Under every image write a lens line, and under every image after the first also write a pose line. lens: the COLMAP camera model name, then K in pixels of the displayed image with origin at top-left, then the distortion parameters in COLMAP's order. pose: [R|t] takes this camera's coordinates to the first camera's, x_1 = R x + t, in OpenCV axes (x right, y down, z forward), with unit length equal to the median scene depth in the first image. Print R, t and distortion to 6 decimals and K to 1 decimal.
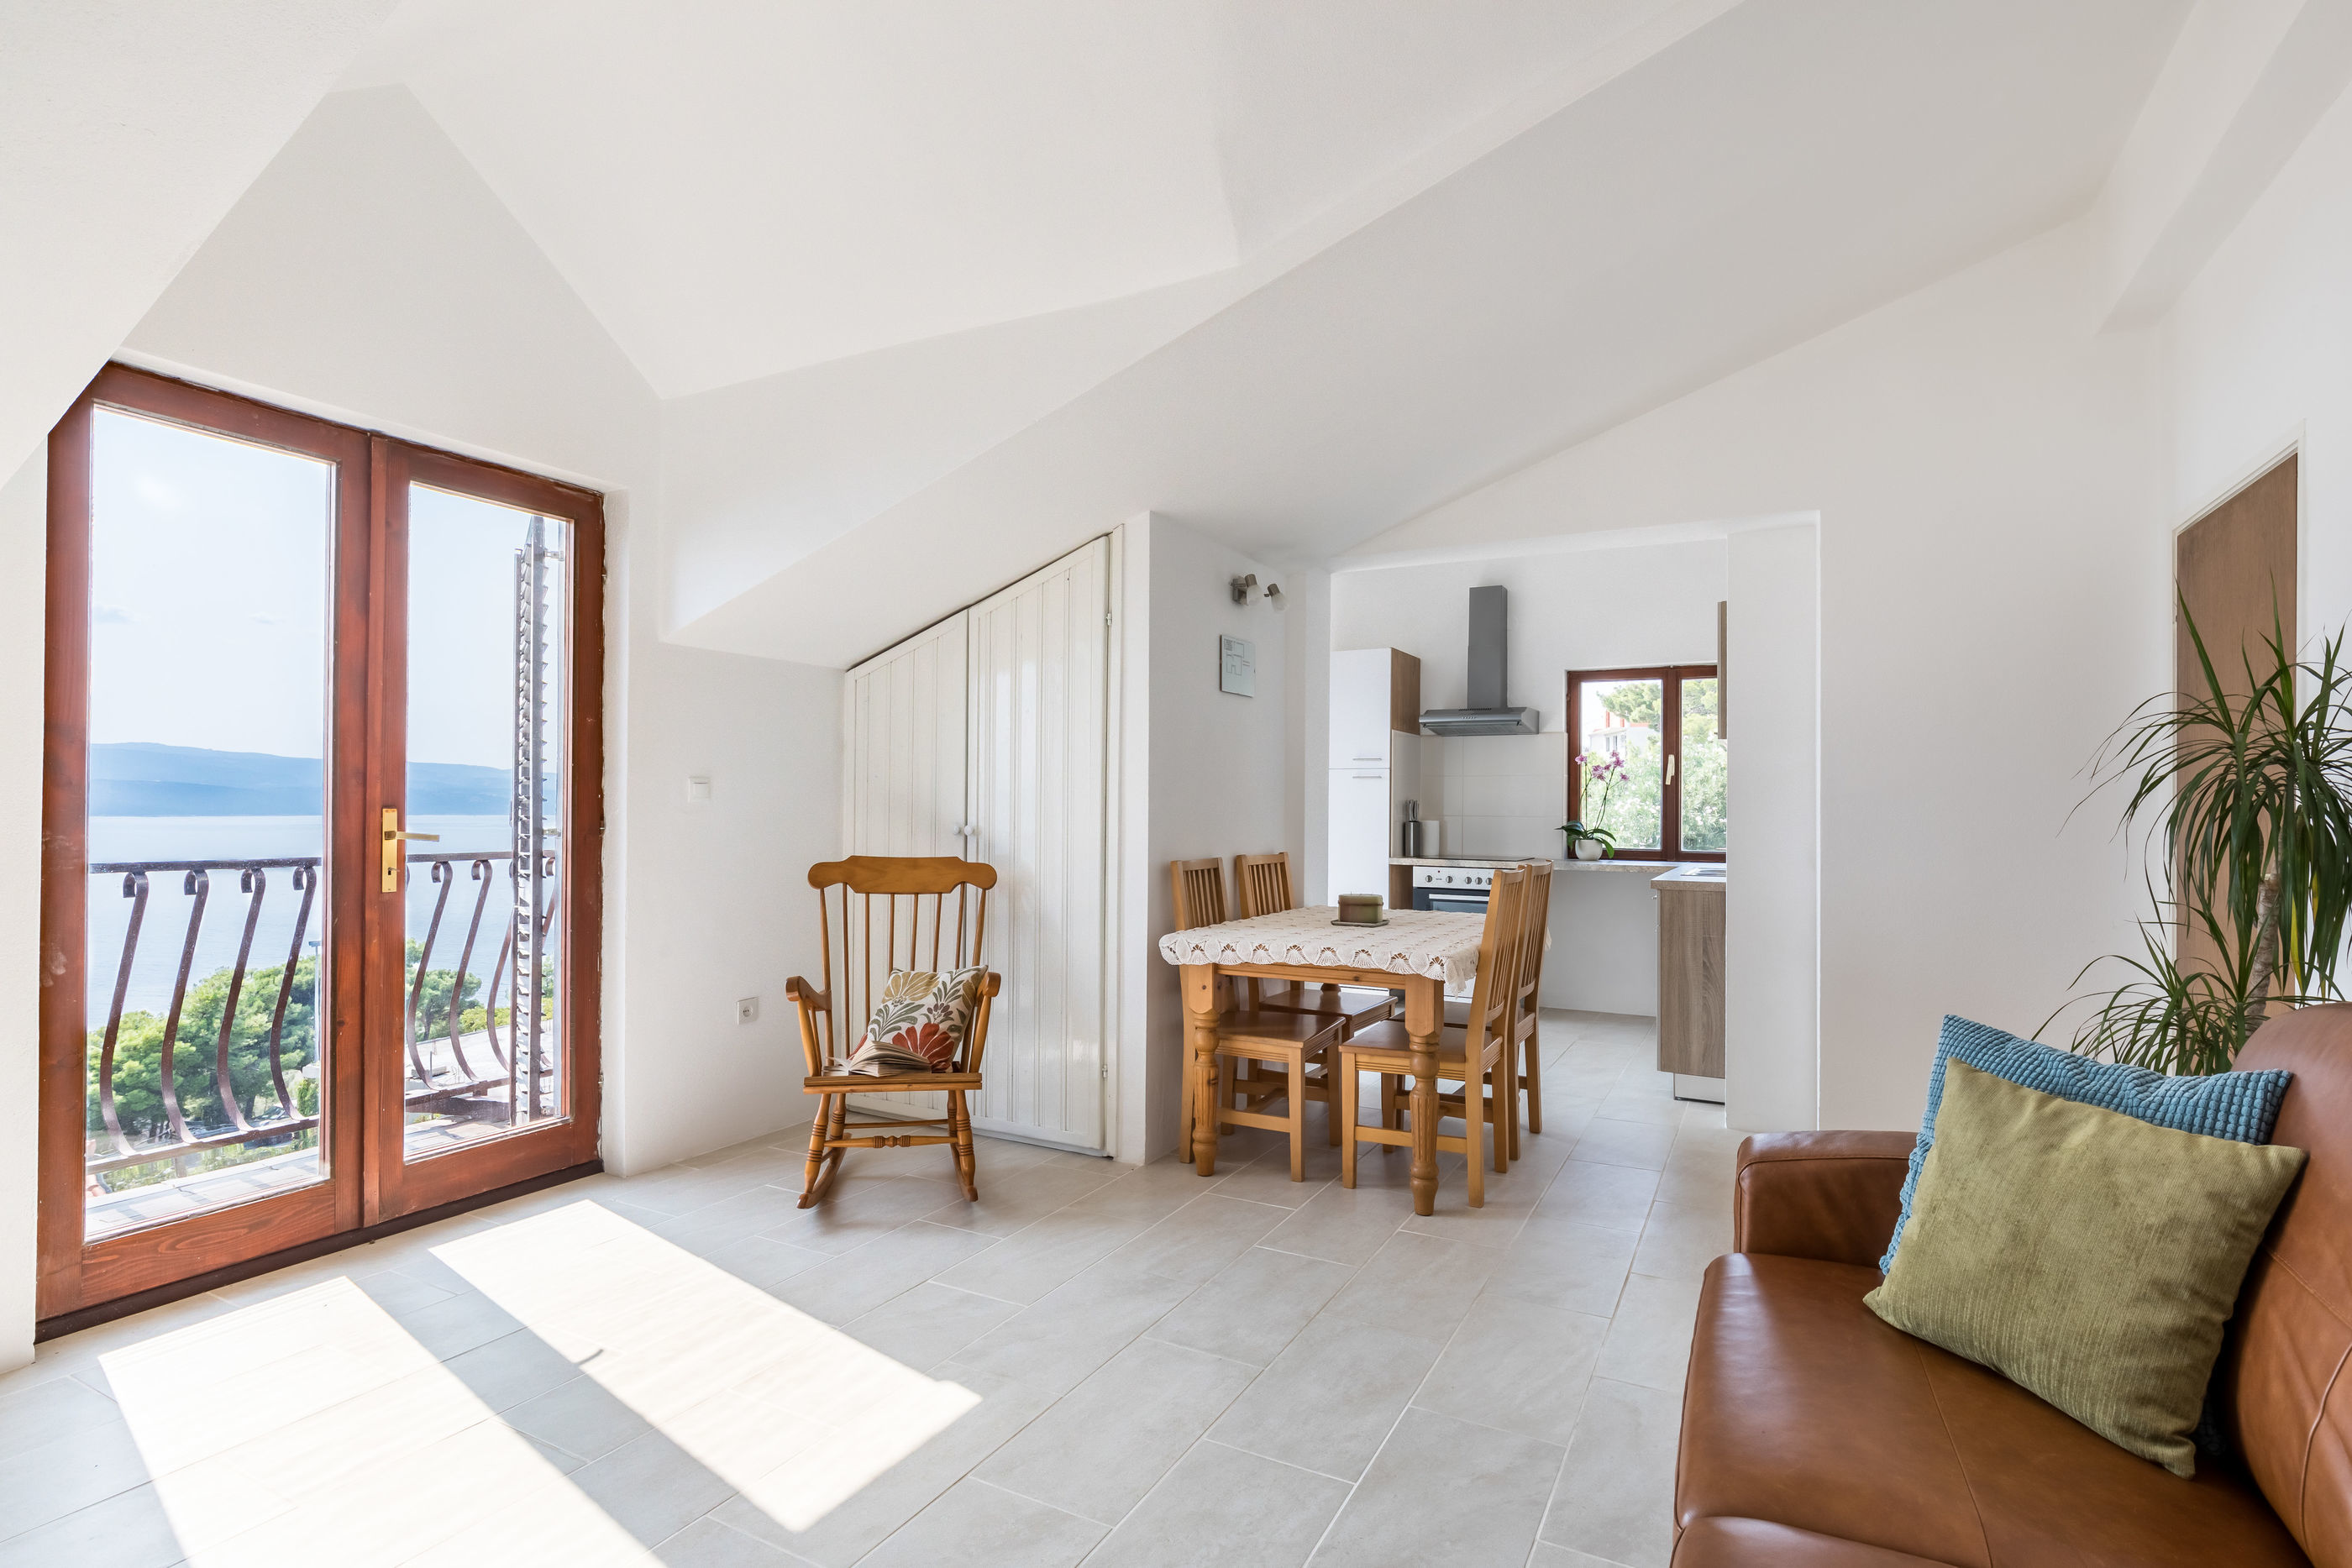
lens RADIAL K [[1112.0, 0, 1170.8], [0, 1112.0, 804.2], [0, 0, 1]] dist [-0.005194, -0.000325]
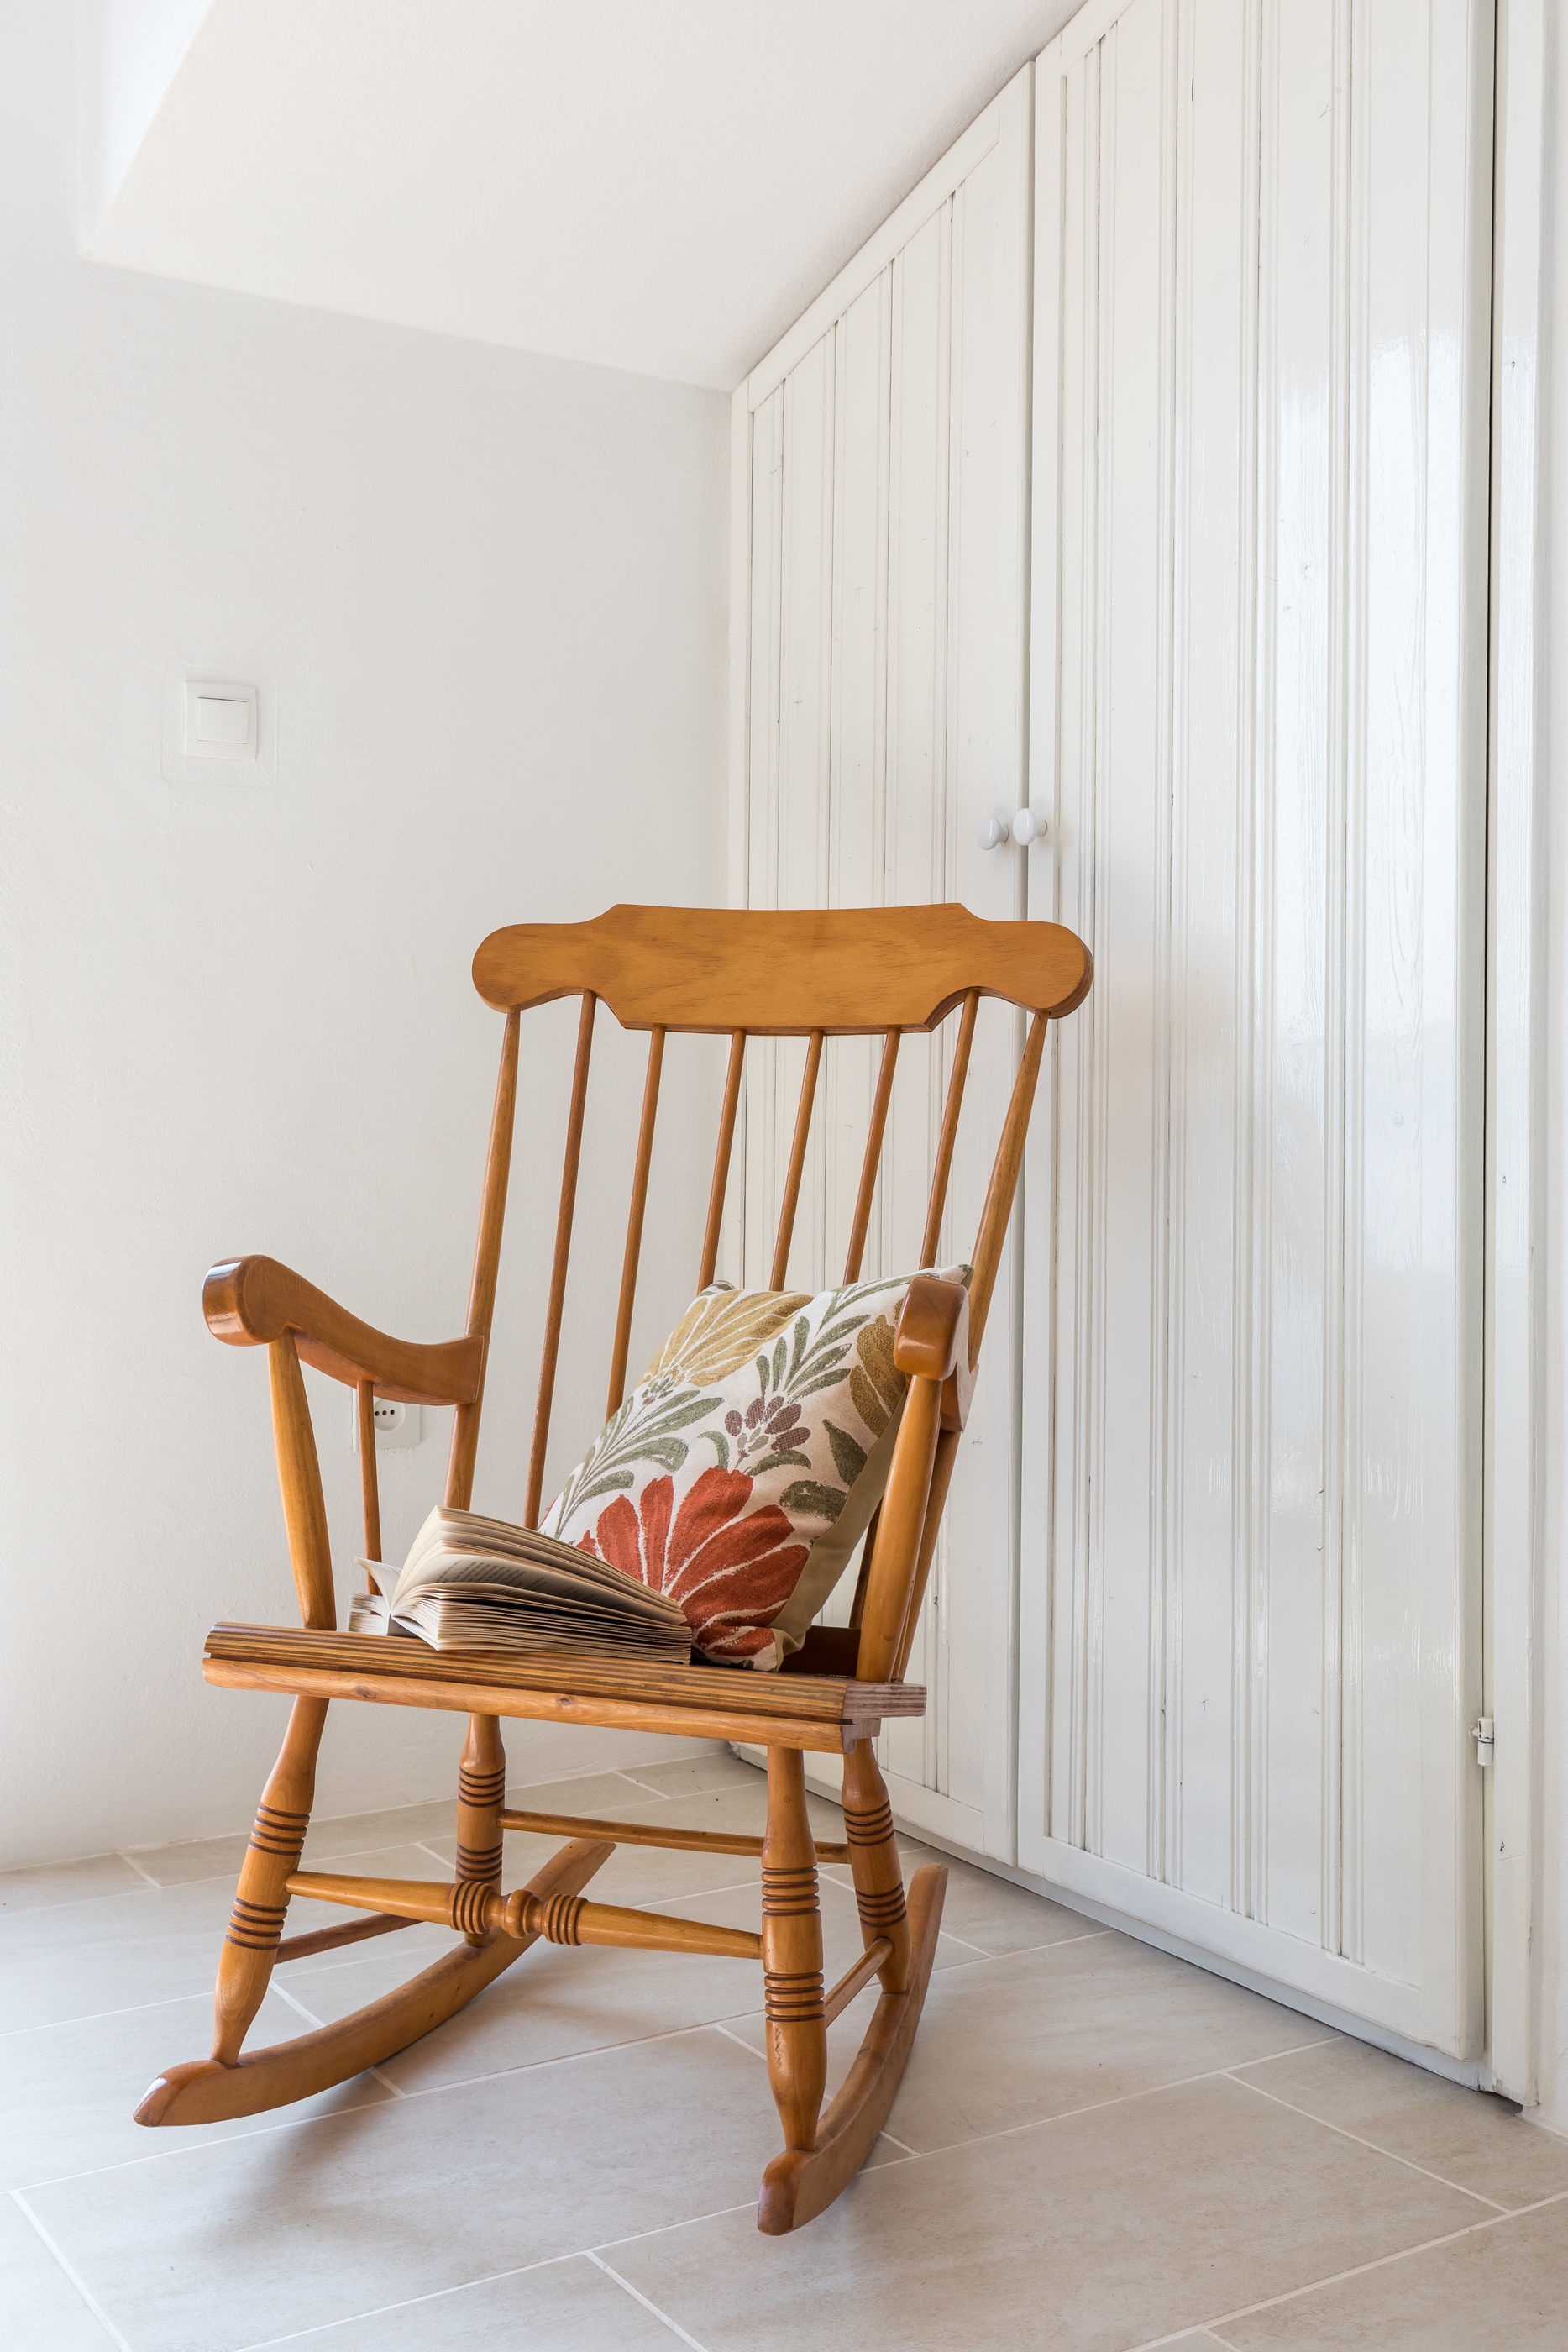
lens RADIAL K [[2313.2, 0, 803.8], [0, 2313.2, 1111.4], [0, 0, 1]] dist [0.017616, 0.000000]
pose [[0.885485, 0.002919, -0.464658, 0.043804], [-0.004875, 0.999984, -0.003009, 0.102110], [0.464642, 0.004930, 0.885485, 0.470771]]
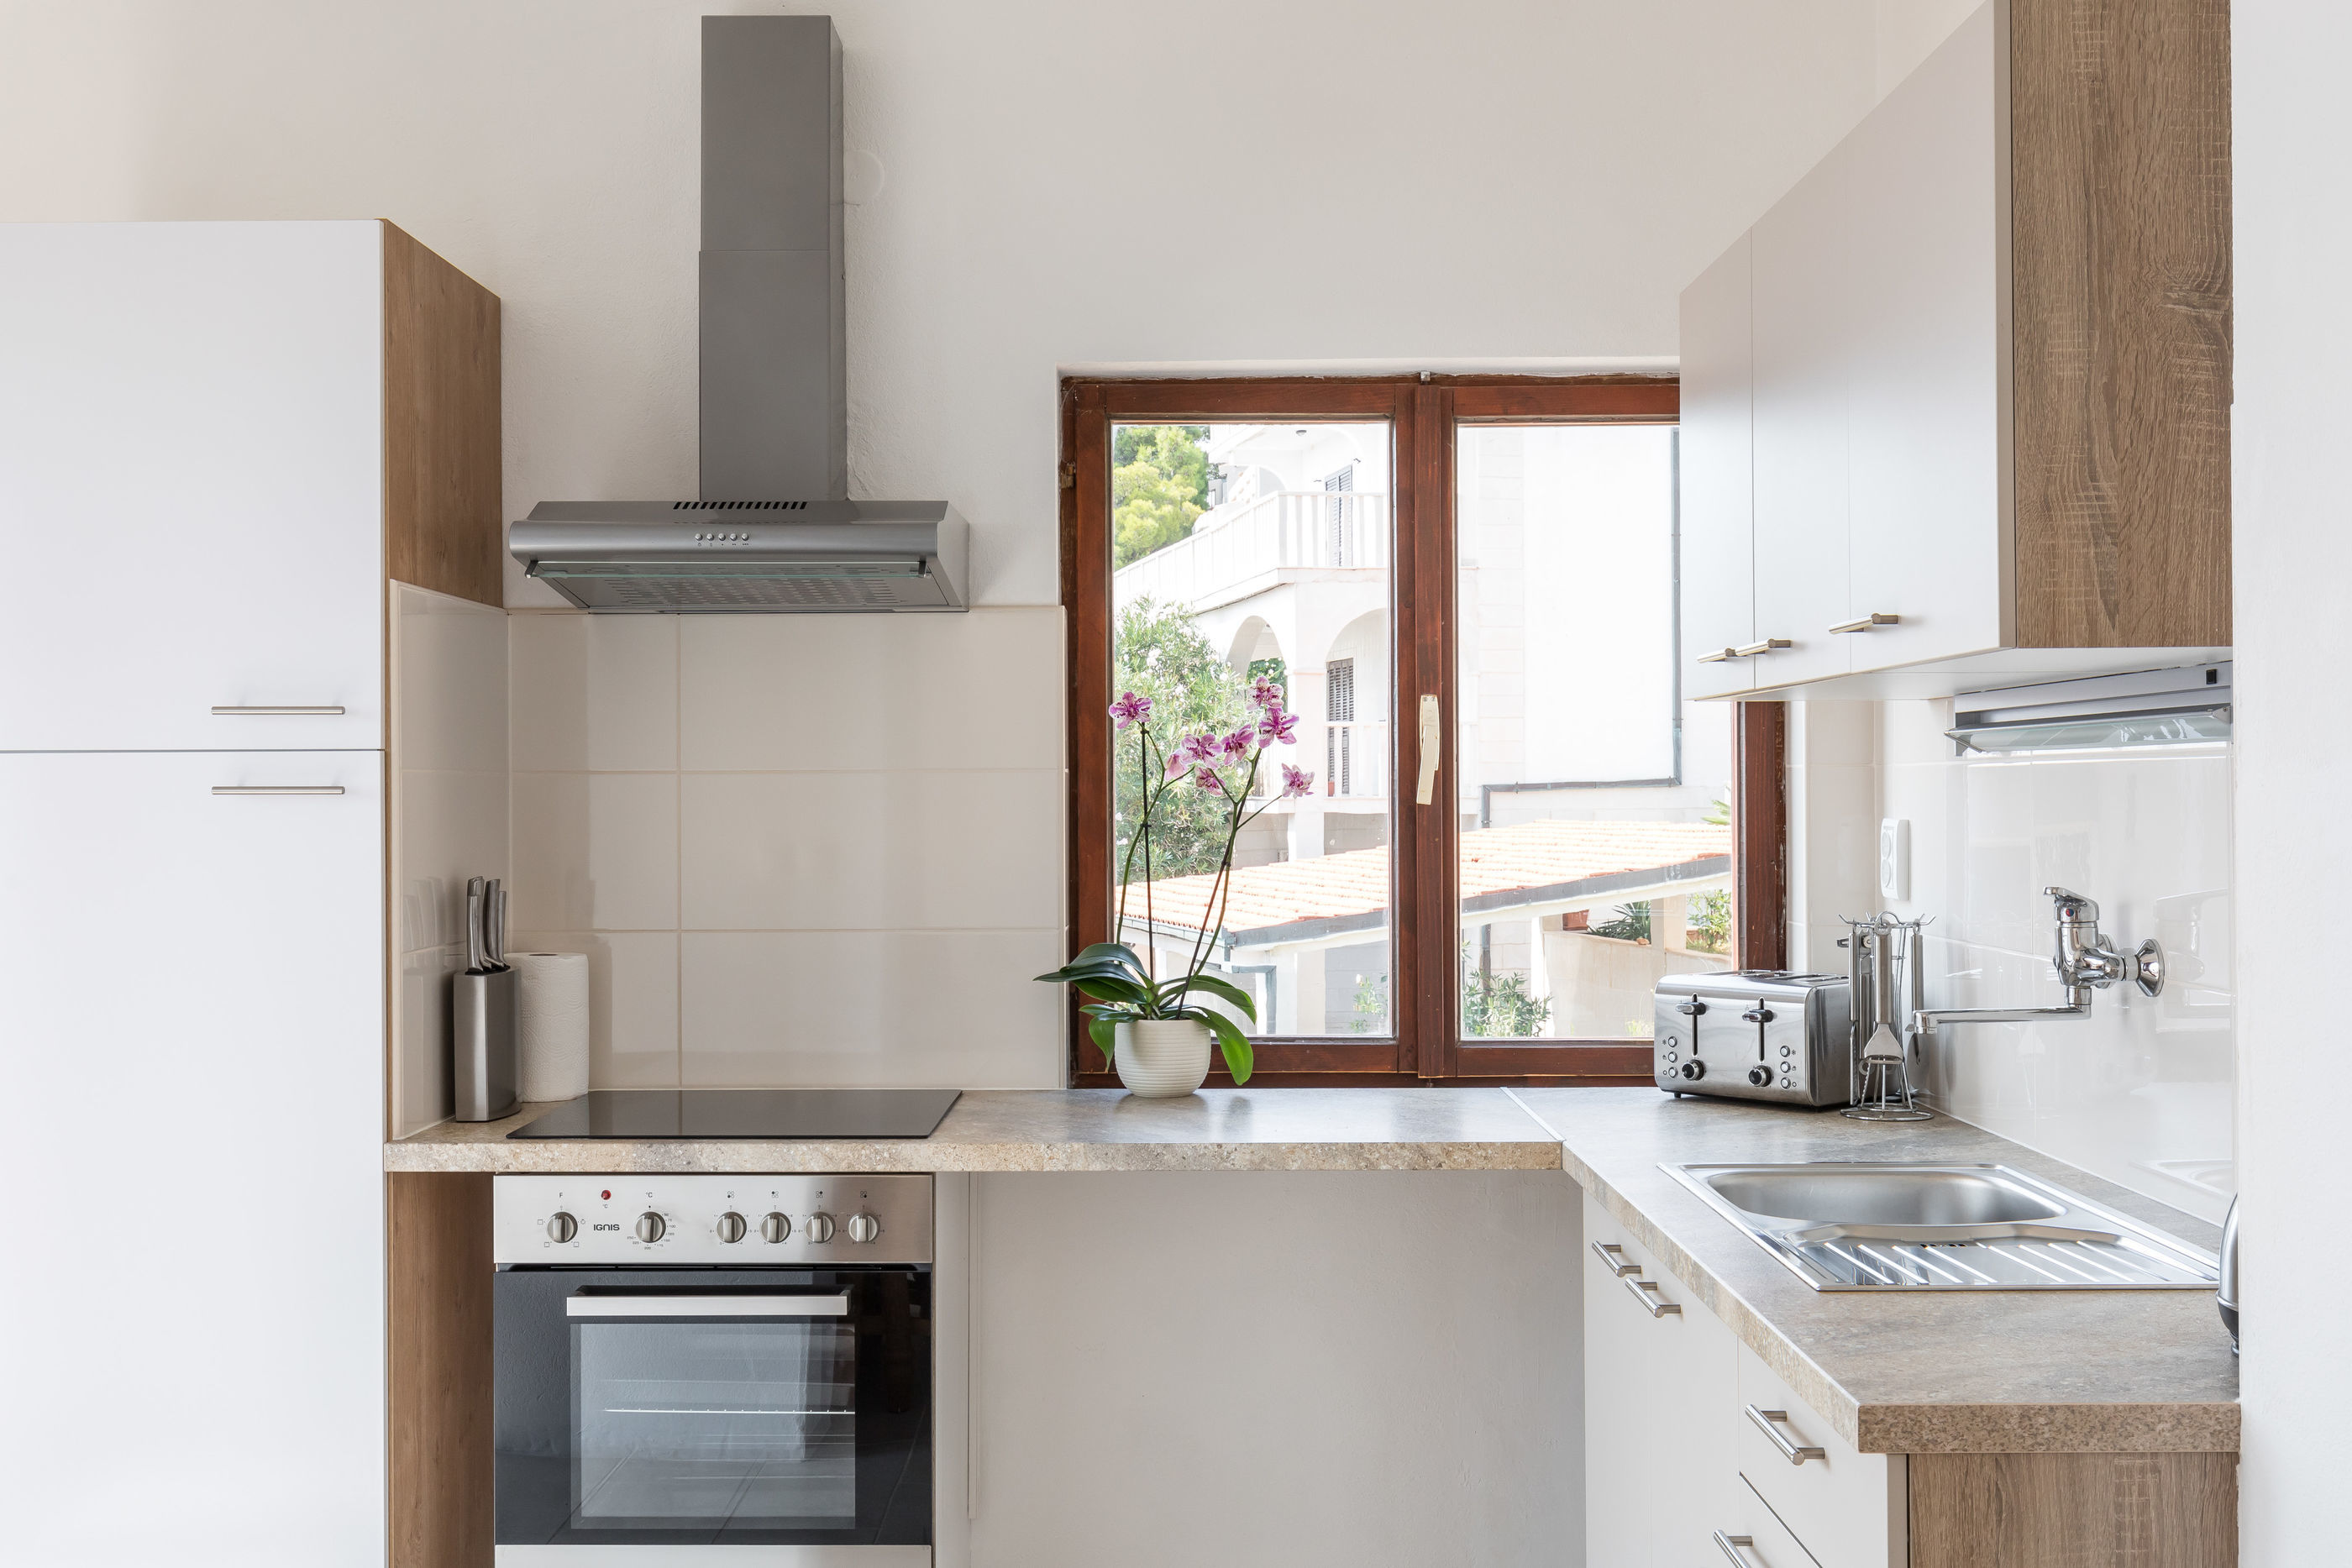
lens RADIAL K [[2554.7, 0, 1170.3], [0, 2554.7, 770.7], [0, 0, 1]] dist [-0.008849, 0.000000]
pose [[0.874076, -0.010902, 0.485666, 0.145199], [0.011448, 0.999933, 0.001843, -0.046366], [-0.485653, 0.003949, 0.874143, 0.803240]]
